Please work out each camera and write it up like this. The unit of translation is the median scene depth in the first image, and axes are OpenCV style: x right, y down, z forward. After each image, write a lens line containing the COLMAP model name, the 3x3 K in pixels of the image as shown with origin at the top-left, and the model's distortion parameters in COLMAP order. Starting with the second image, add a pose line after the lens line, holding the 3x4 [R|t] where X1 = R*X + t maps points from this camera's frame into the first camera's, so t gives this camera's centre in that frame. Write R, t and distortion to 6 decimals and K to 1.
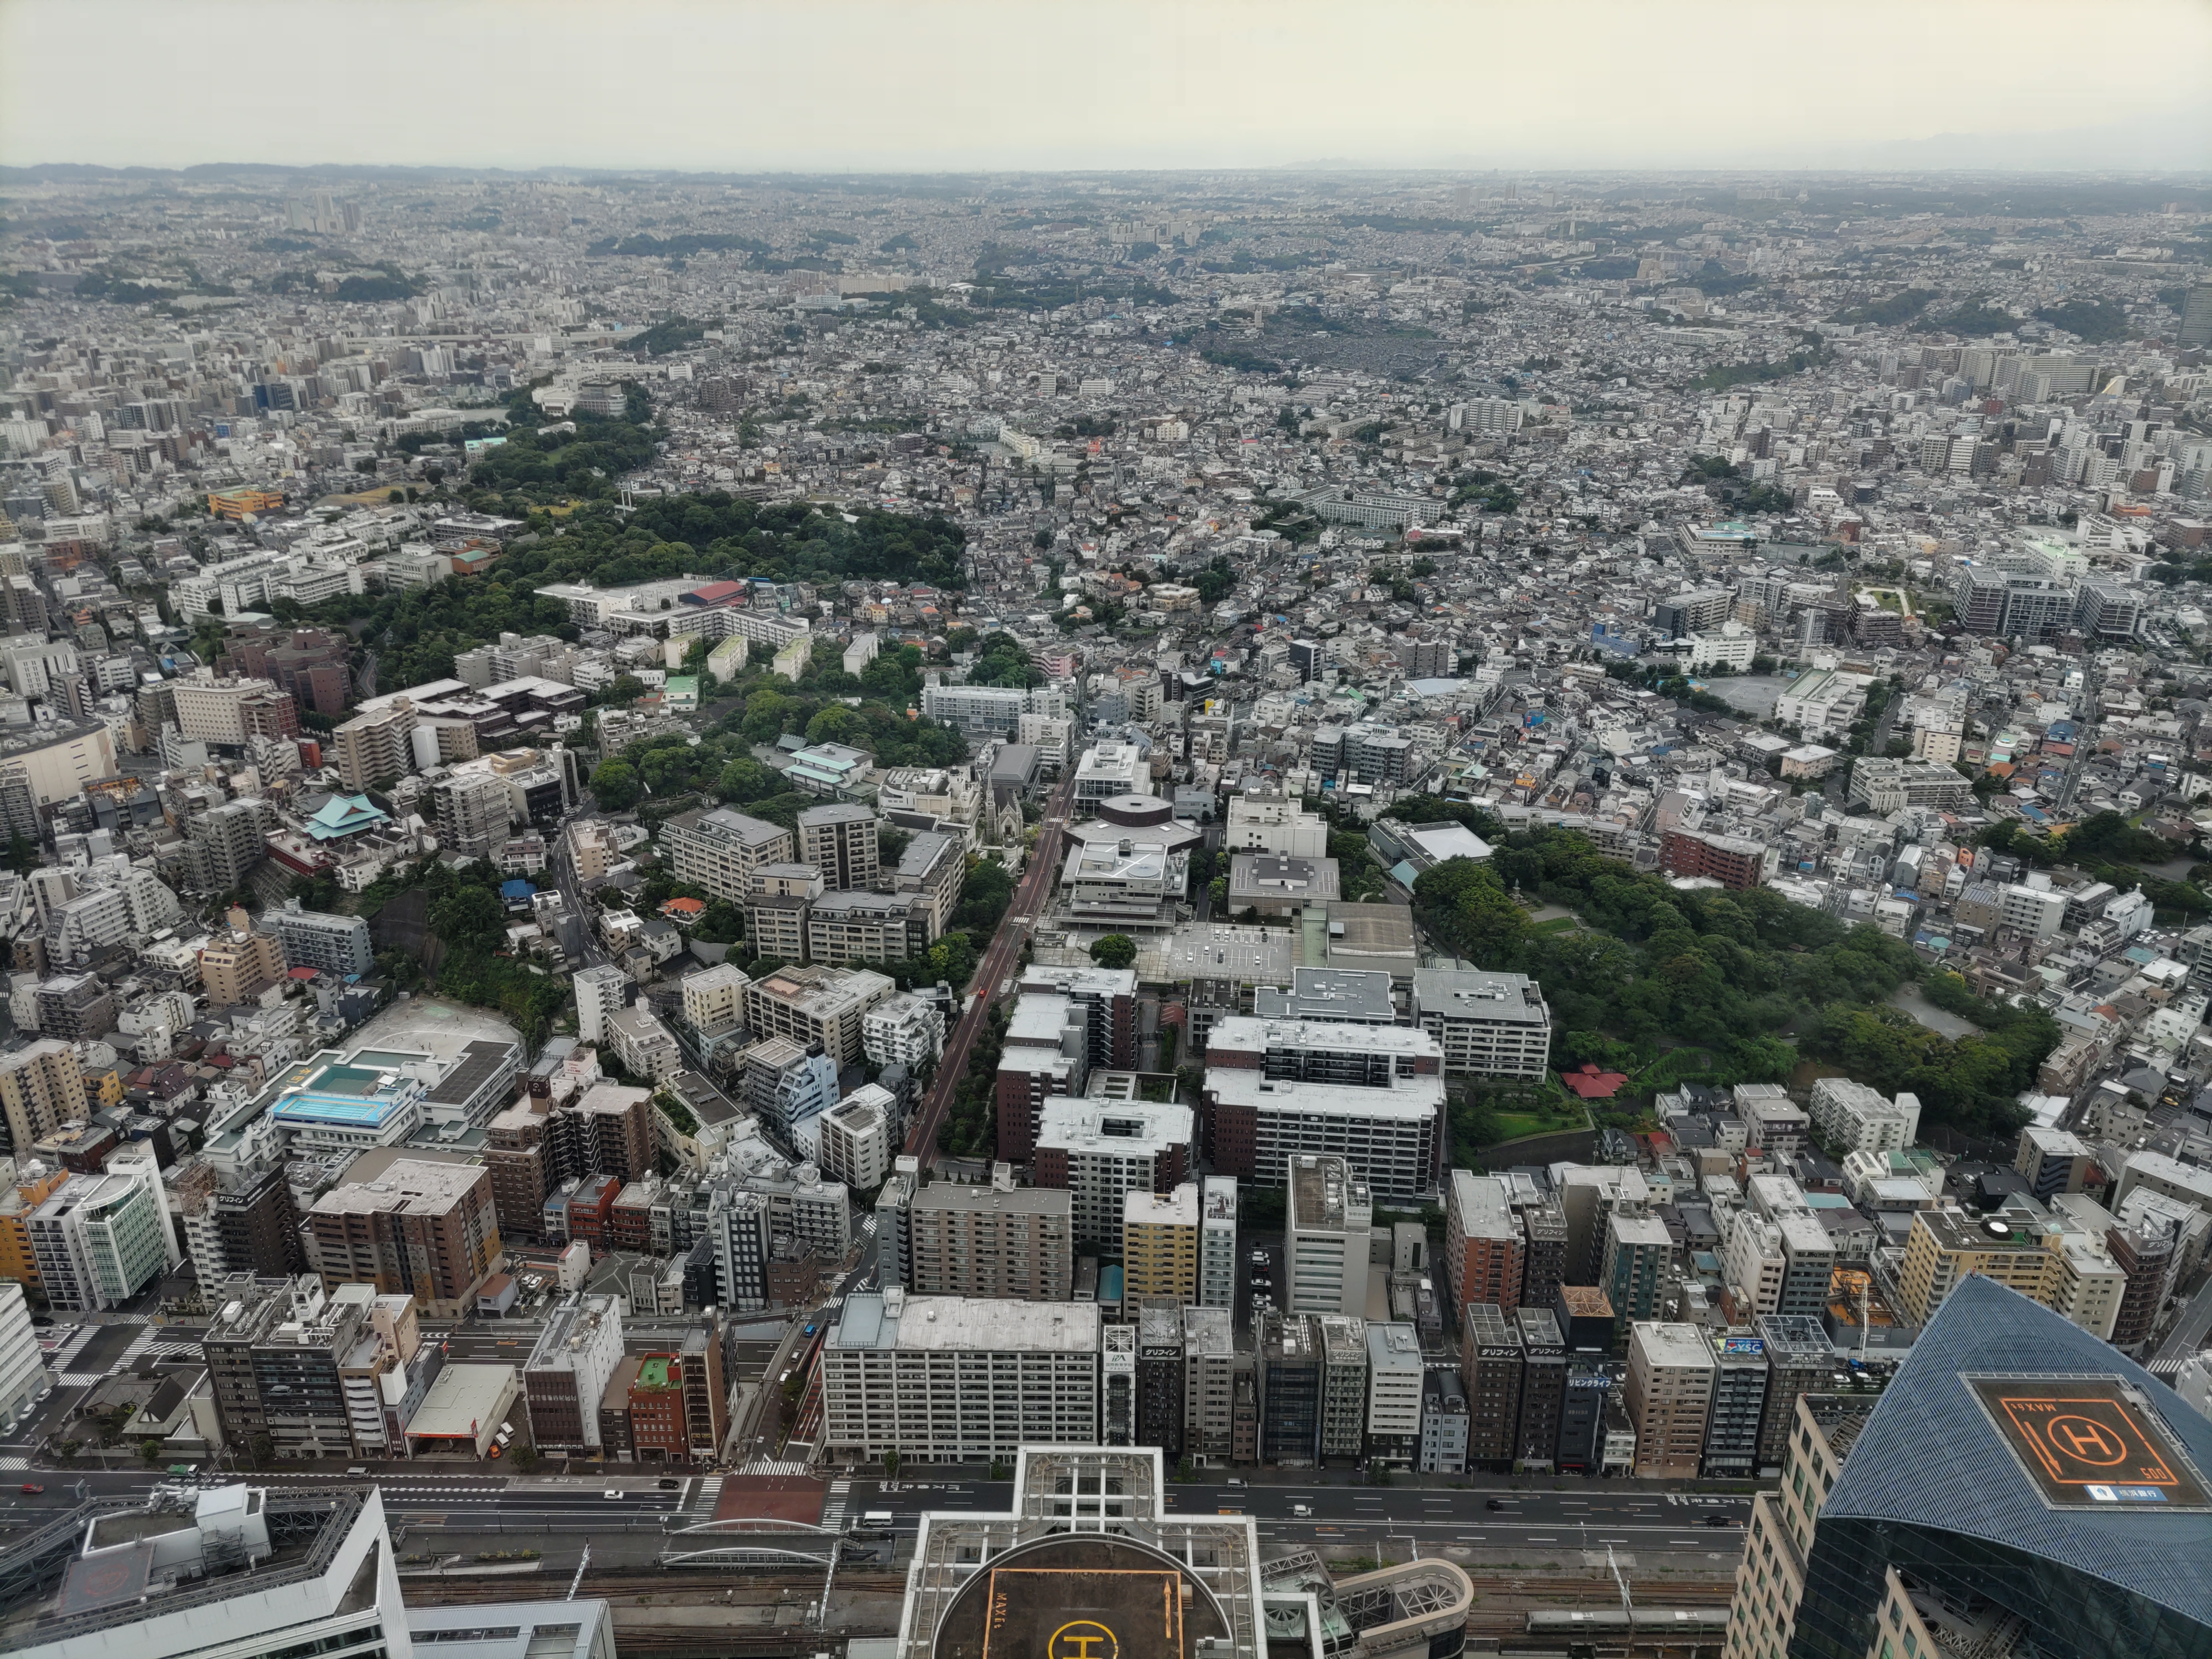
lens RADIAL K [[1642.8, 0, 1096.9], [0, 1642.8, 835.2], [0, 0, 1]] dist [0.093789, -0.115002]
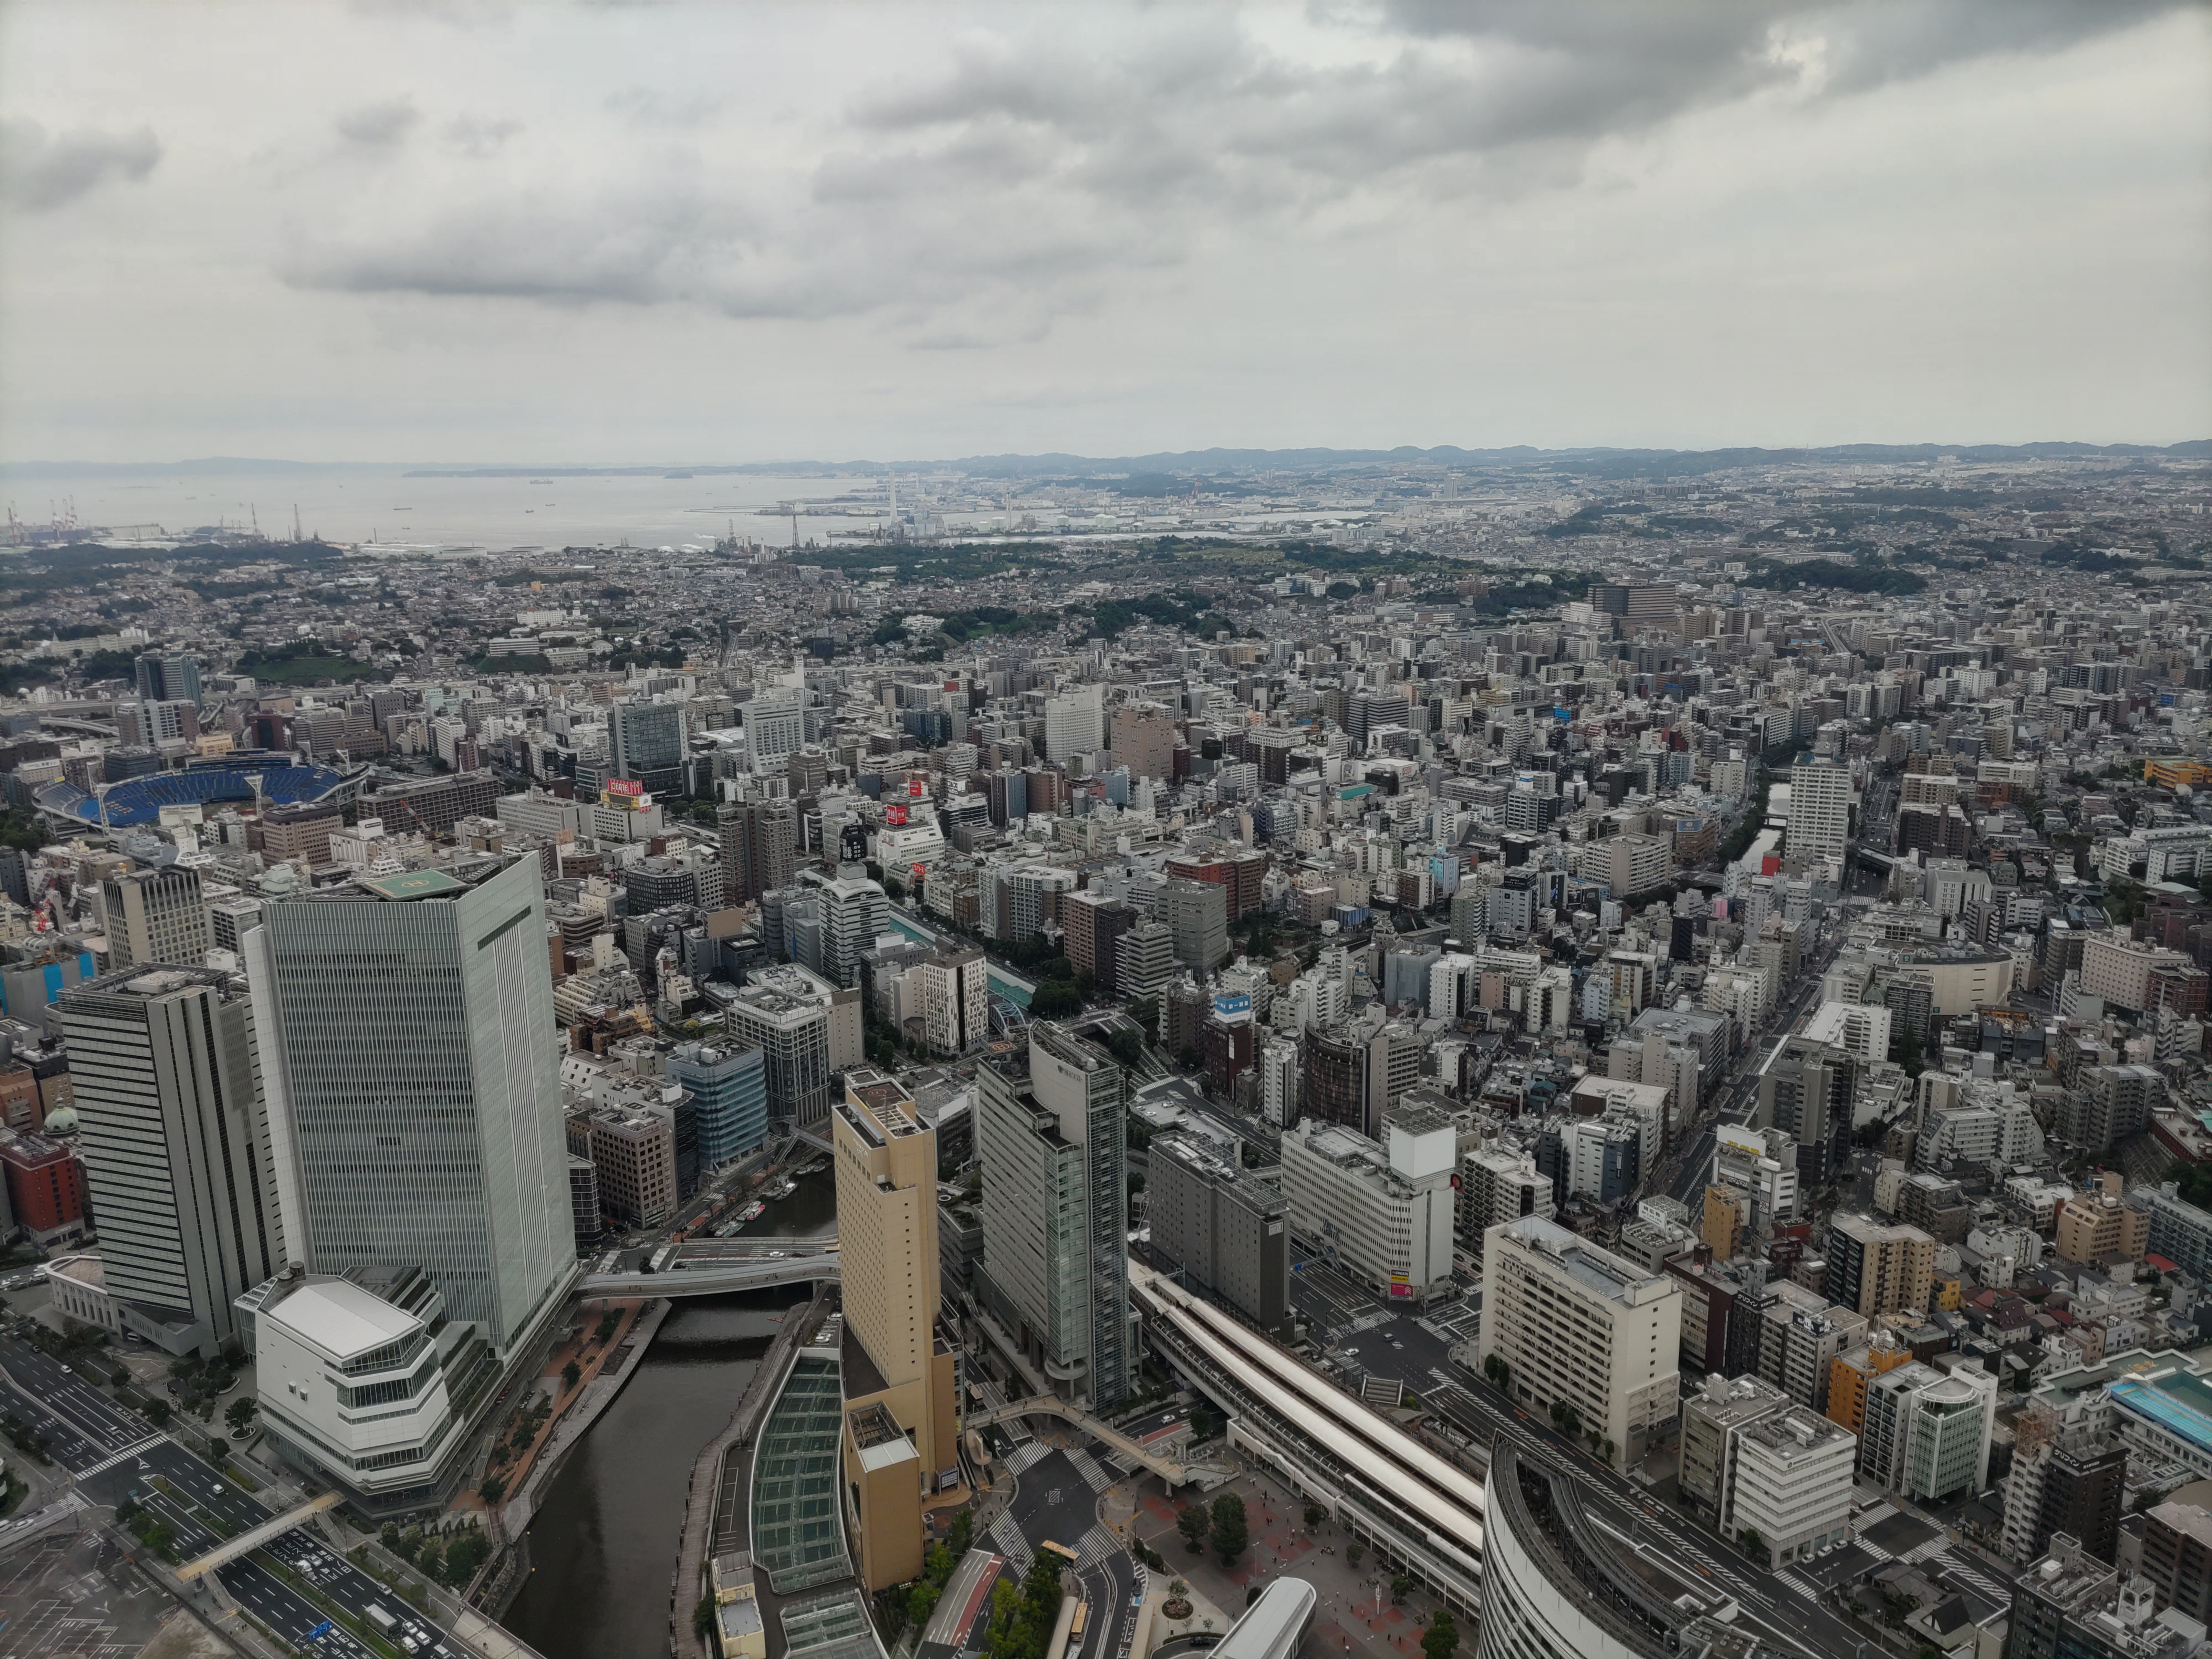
lens RADIAL K [[1639.8, 0, 1102.1], [0, 1639.8, 837.7], [0, 0, 1]] dist [0.096981, -0.128912]
pose [[0.520167, 0.188023, -0.833111, -0.164238], [-0.309403, 0.950691, 0.021378, 0.066230], [0.796050, 0.246647, 0.552693, -0.158492]]
